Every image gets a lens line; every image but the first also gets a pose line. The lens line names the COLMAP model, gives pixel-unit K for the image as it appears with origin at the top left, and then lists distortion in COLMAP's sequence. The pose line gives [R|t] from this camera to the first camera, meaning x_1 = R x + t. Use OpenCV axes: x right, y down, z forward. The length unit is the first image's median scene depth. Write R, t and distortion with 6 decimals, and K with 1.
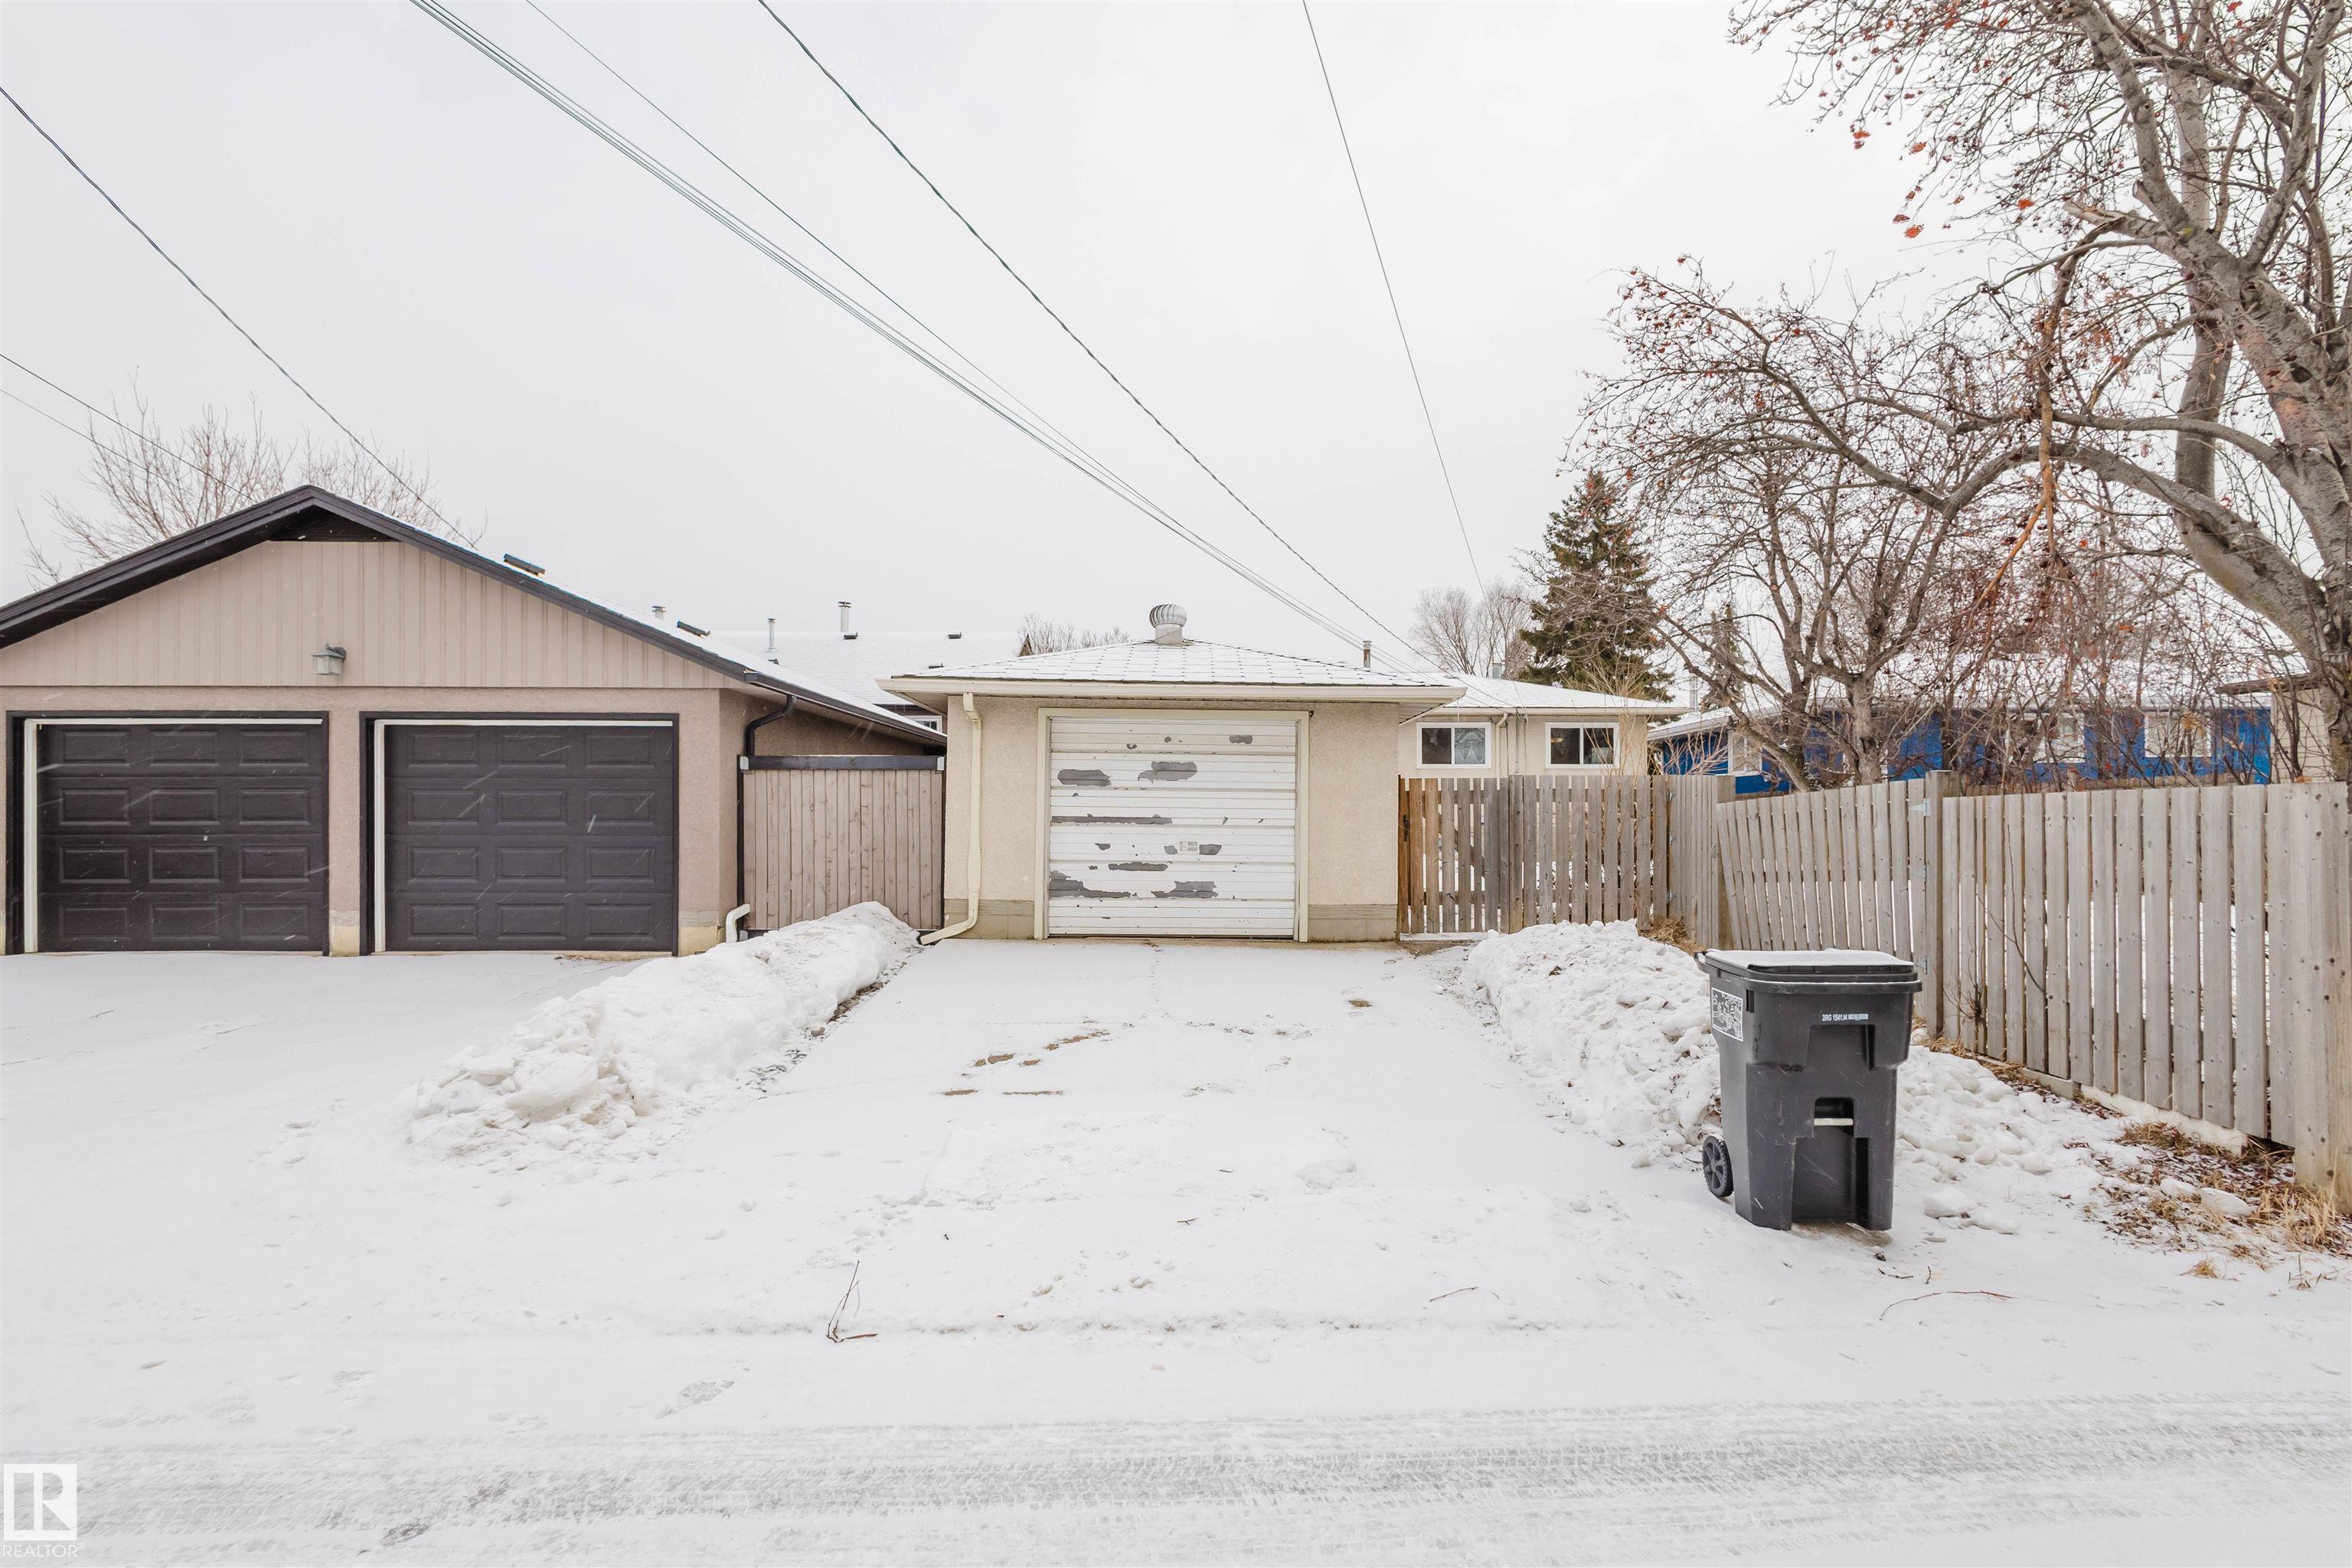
lens RADIAL K [[1078.4, 0, 1178.8], [0, 1078.4, 775.6], [0, 0, 1]] dist [0.004245, -0.000545]
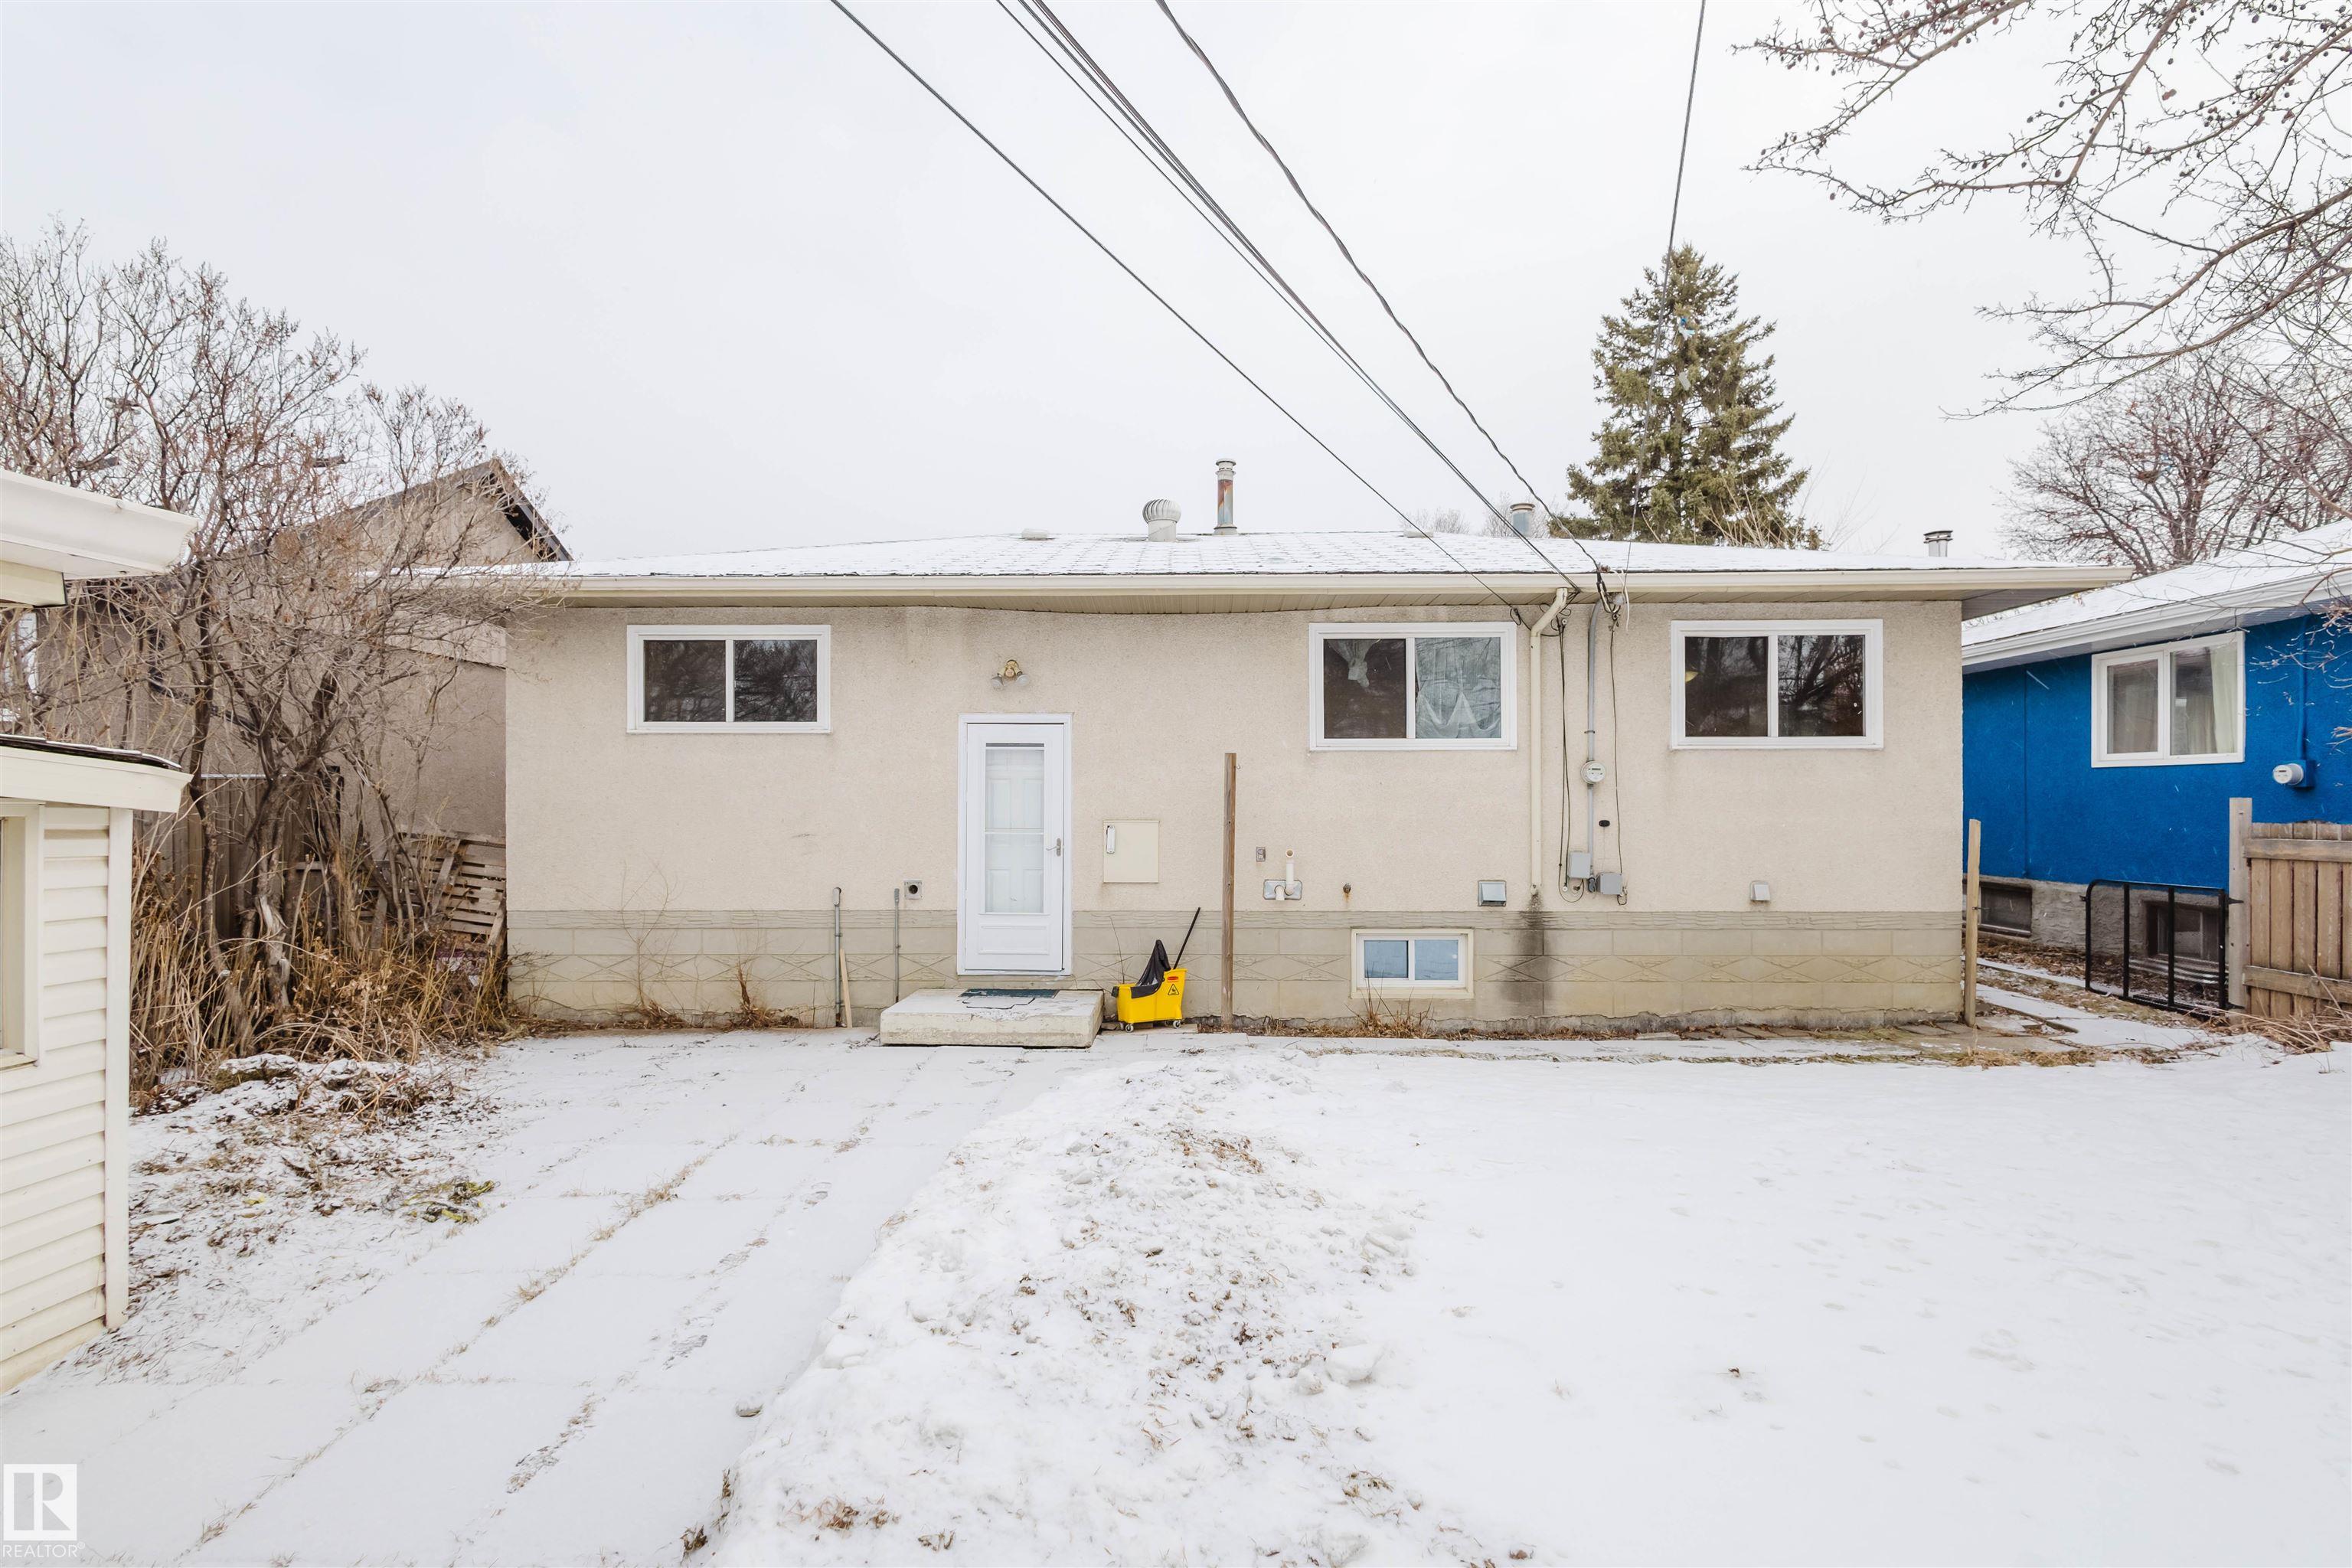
lens RADIAL K [[1078.4, 0, 1174.9], [0, 1078.4, 775.4], [0, 0, 1]] dist [0.004245, -0.000545]
pose [[0.999986, -0.003484, -0.004090, 0.114756], [0.003534, 0.999917, 0.012398, -0.001944], [0.004046, -0.012413, 0.999915, 0.414993]]
